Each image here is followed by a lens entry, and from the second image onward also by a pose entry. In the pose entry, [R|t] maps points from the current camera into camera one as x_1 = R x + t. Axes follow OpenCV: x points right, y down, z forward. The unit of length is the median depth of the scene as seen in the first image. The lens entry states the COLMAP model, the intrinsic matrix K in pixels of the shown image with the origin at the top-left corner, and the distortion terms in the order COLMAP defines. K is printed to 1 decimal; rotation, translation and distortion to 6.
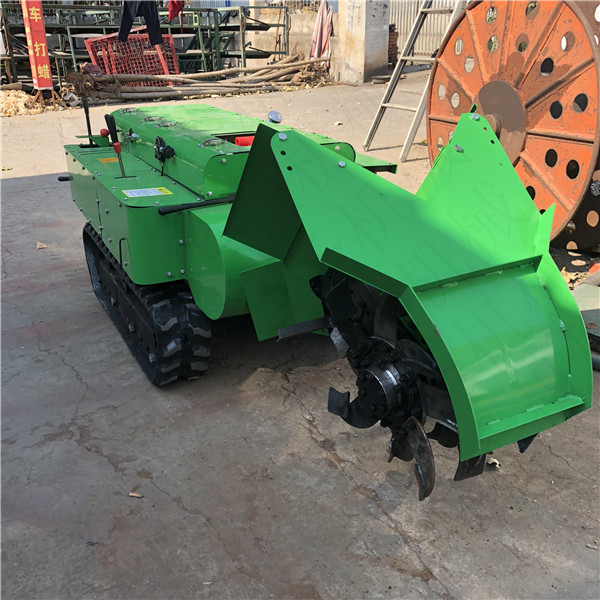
lens RADIAL K [[637.9, 0, 299.6], [0, 637.9, 292.2], [0, 0, 1]] dist [0.007874, 0.012509]
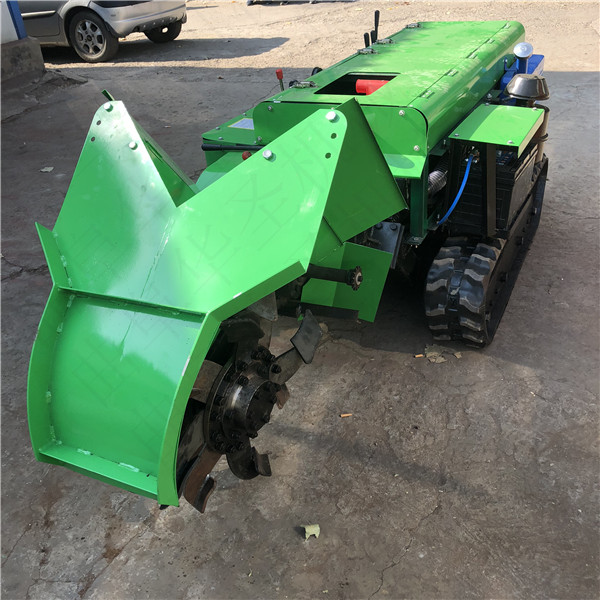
lens RADIAL K [[642.2, 0, 320.0], [0, 642.2, 291.1], [0, 0, 1]] dist [0.003661, 0.026963]
pose [[0.612780, 0.369067, -0.698778, 0.813841], [-0.236582, 0.929366, 0.283388, -0.276654], [0.754009, -0.008336, 0.656811, 0.471760]]
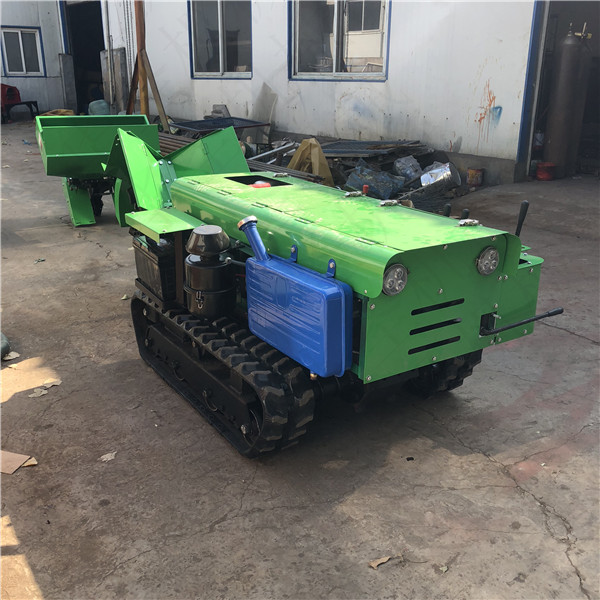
lens RADIAL K [[642.2, 0, 320.0], [0, 642.2, 291.1], [0, 0, 1]] dist [0.003661, 0.026963]
pose [[-0.988415, 0.039566, -0.146528, -0.027360], [-0.066358, 0.755608, 0.651654, -1.199781], [0.136501, 0.653828, -0.744229, 2.731922]]
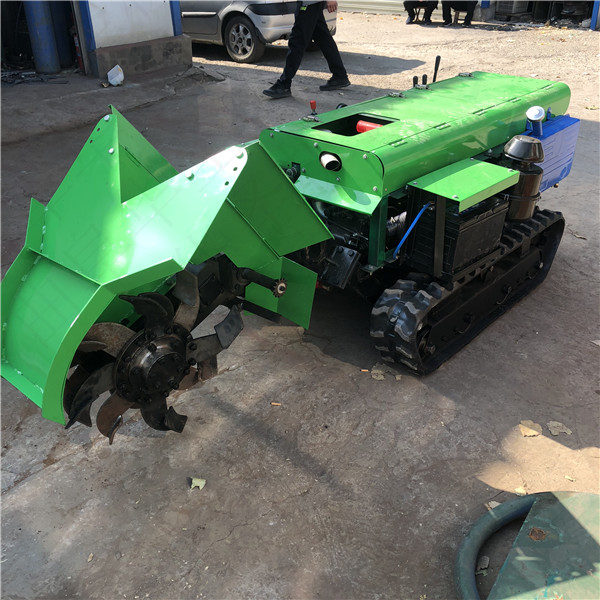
lens RADIAL K [[639.8, 0, 331.1], [0, 639.8, 300.3], [0, 0, 1]] dist [0.018652, -0.020303]
pose [[0.386655, 0.466709, -0.795412, 1.106230], [-0.355584, 0.871250, 0.338355, -0.426153], [0.850916, 0.152009, 0.502827, 0.641230]]
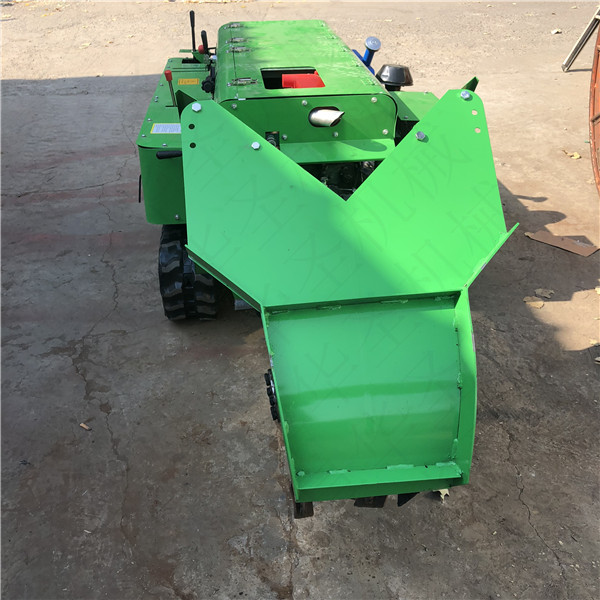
lens RADIAL K [[637.9, 0, 299.6], [0, 637.9, 292.2], [0, 0, 1]] dist [0.007874, 0.012509]
pose [[0.932343, 0.190252, -0.307476, 0.352901], [-0.139553, 0.973827, 0.179403, -0.139392], [0.333560, -0.124356, 0.934491, 0.142293]]
